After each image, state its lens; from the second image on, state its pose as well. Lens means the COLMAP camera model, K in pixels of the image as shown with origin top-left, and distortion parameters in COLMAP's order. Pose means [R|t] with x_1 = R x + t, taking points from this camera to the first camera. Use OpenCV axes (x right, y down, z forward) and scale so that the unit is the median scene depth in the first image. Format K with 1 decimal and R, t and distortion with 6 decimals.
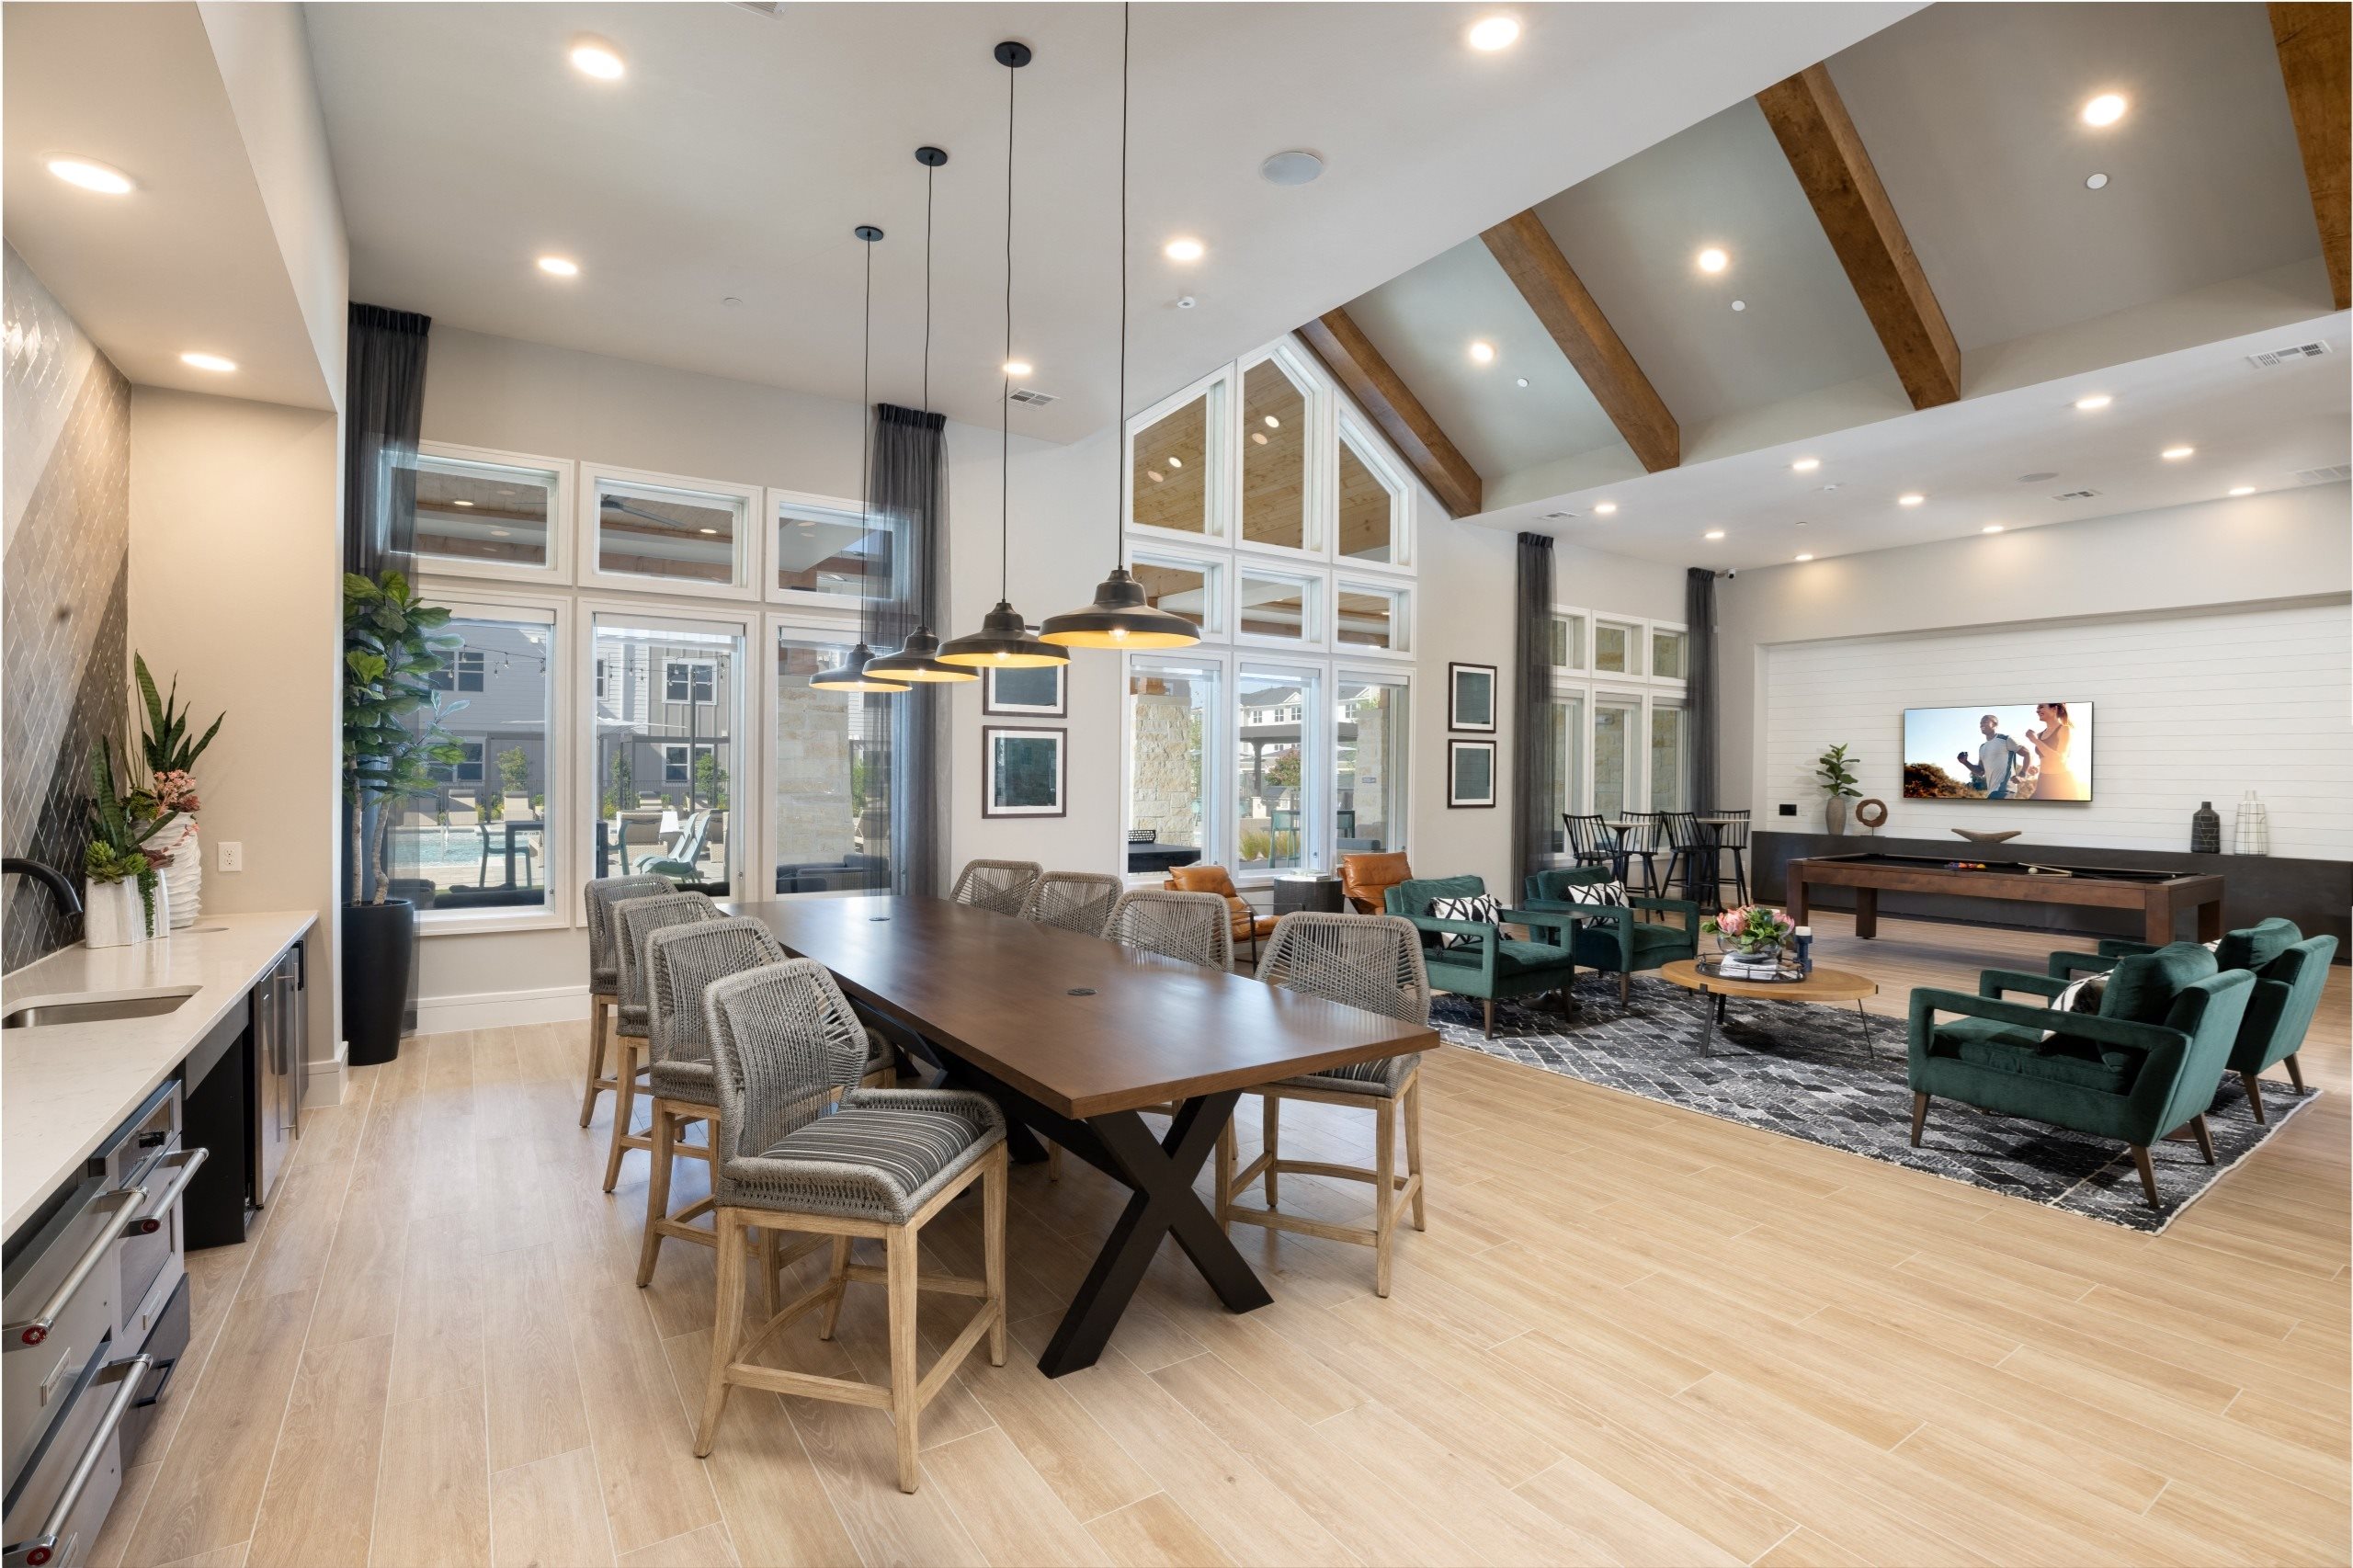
lens RADIAL K [[1102.0, 0, 1174.3], [0, 1102.0, 777.0], [0, 0, 1]] dist [0.003161, 0.000071]
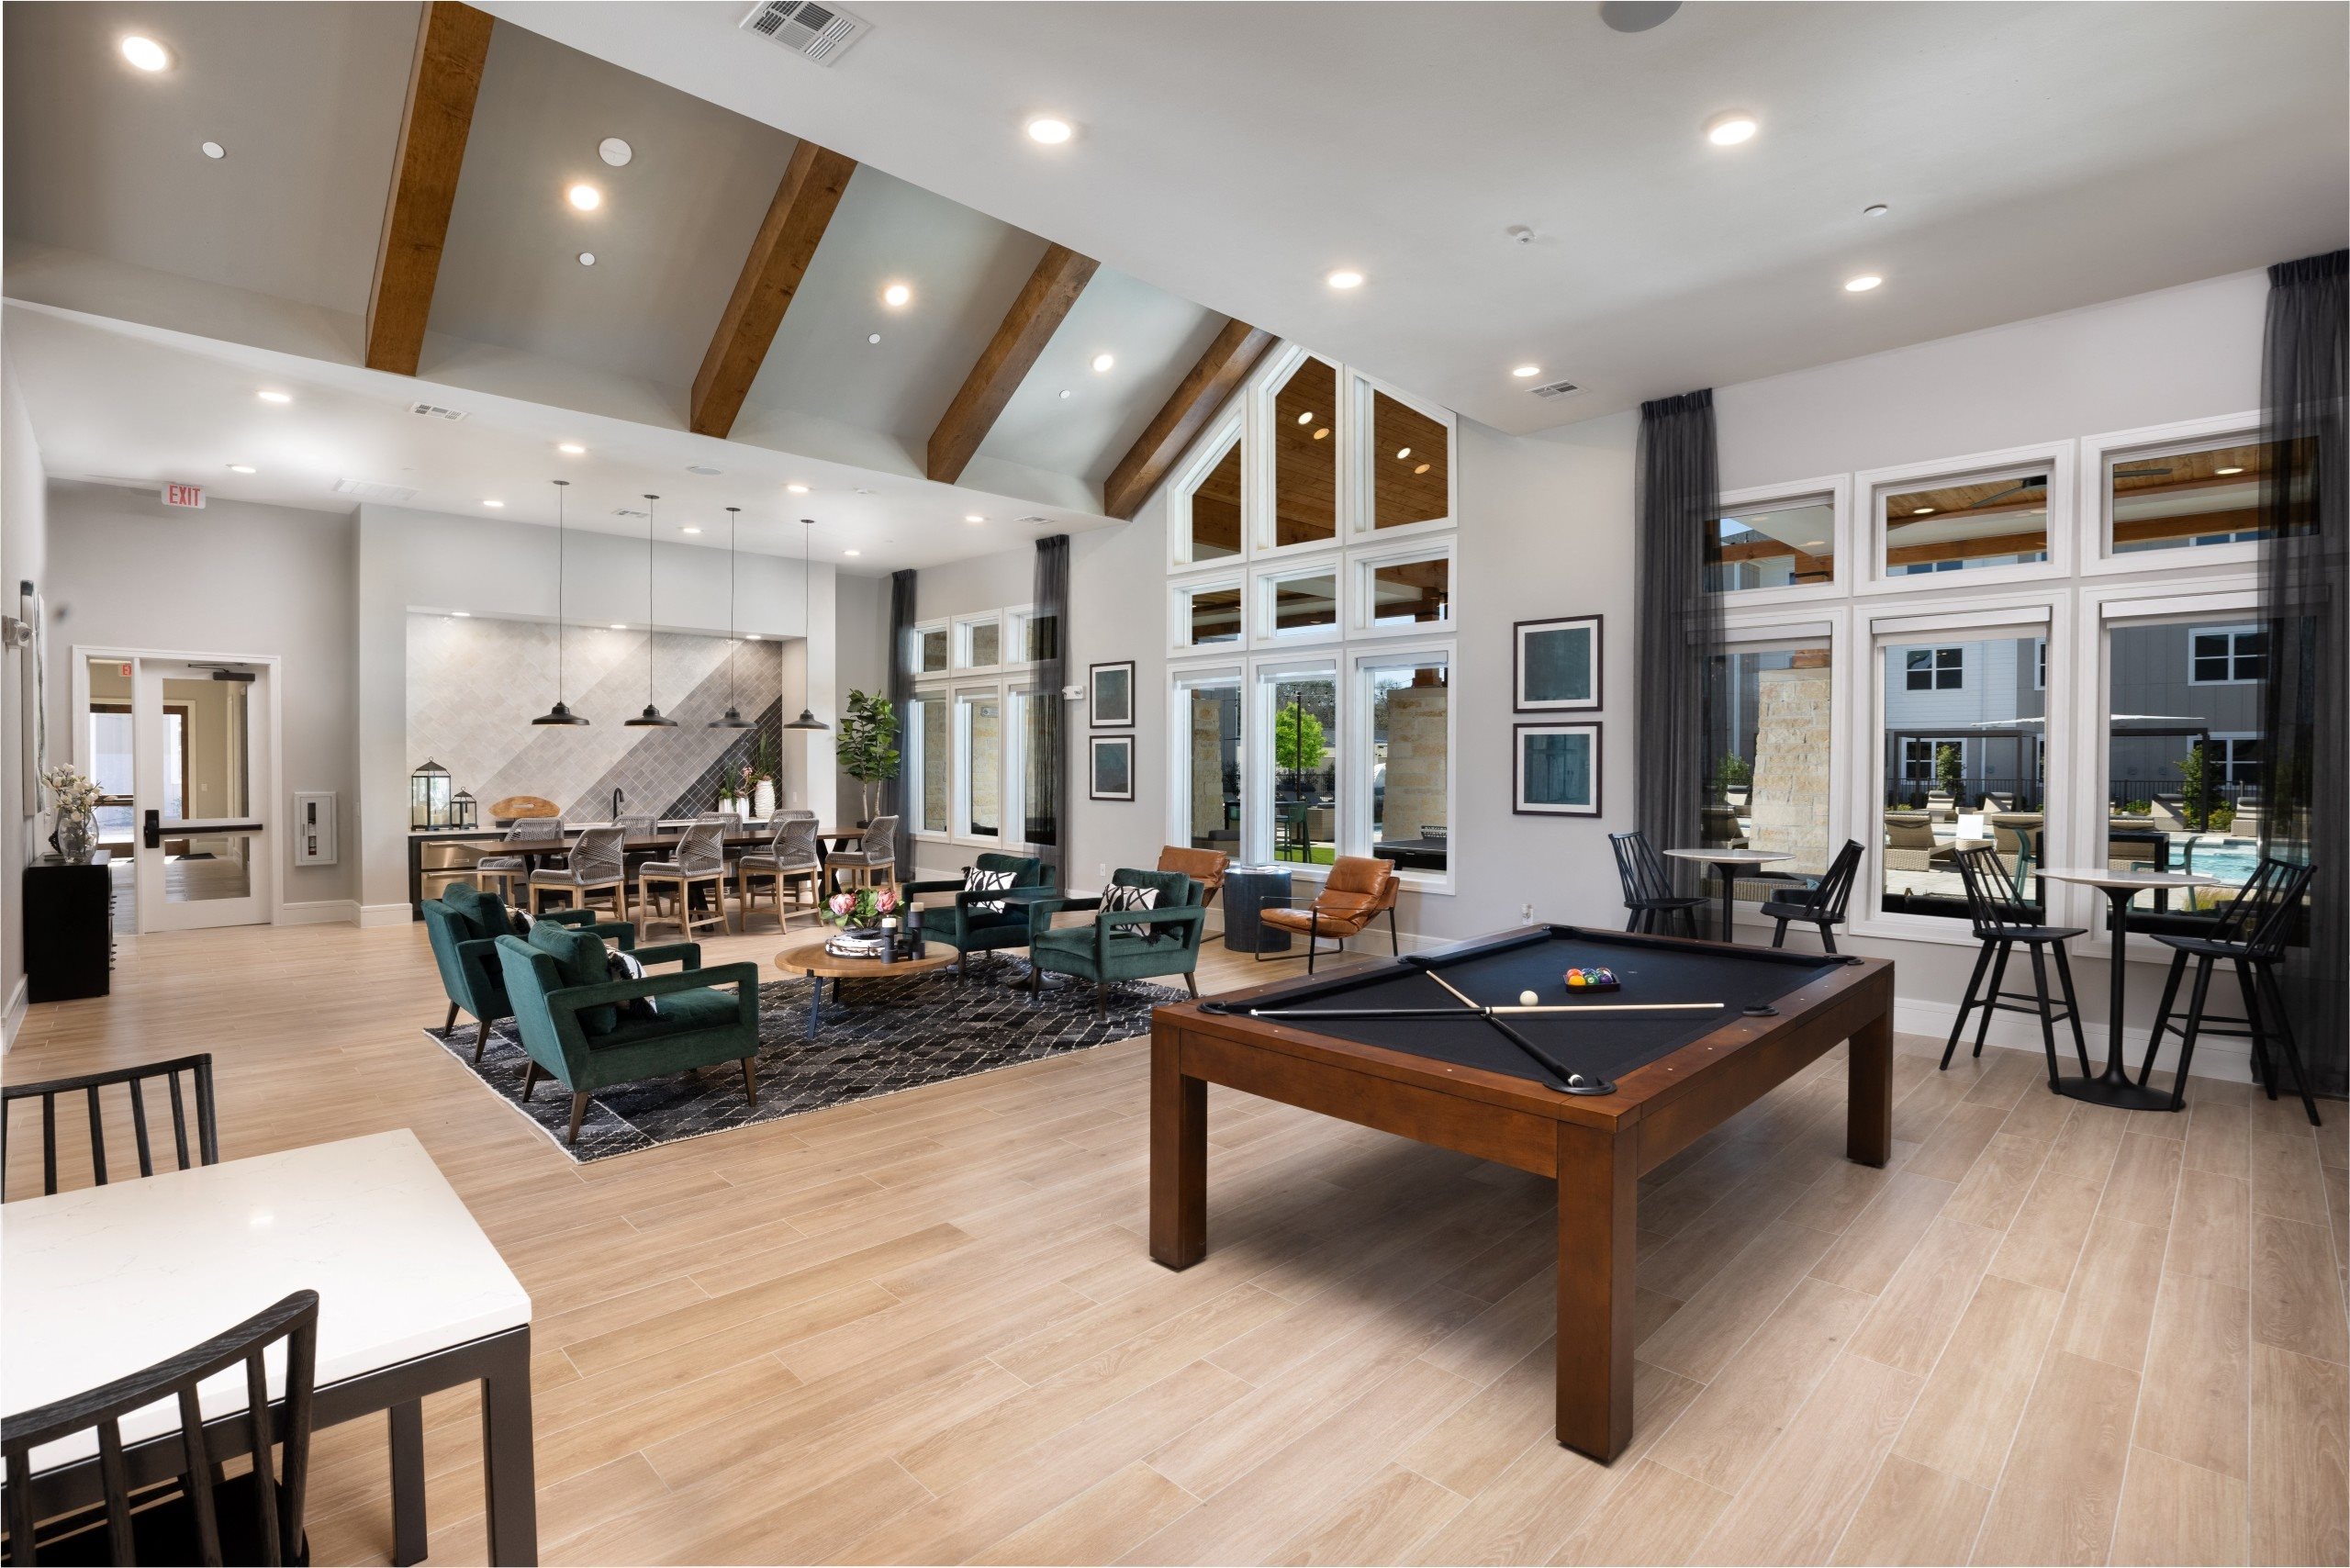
lens RADIAL K [[1100.7, 0, 1174.9], [0, 1100.7, 784.4], [0, 0, 1]] dist [0.003161, 0.000071]
pose [[0.219052, 0.007148, -0.975687, 0.975679], [-0.010702, 0.999931, 0.004923, 0.006874], [0.975654, 0.009363, 0.219113, 0.621853]]
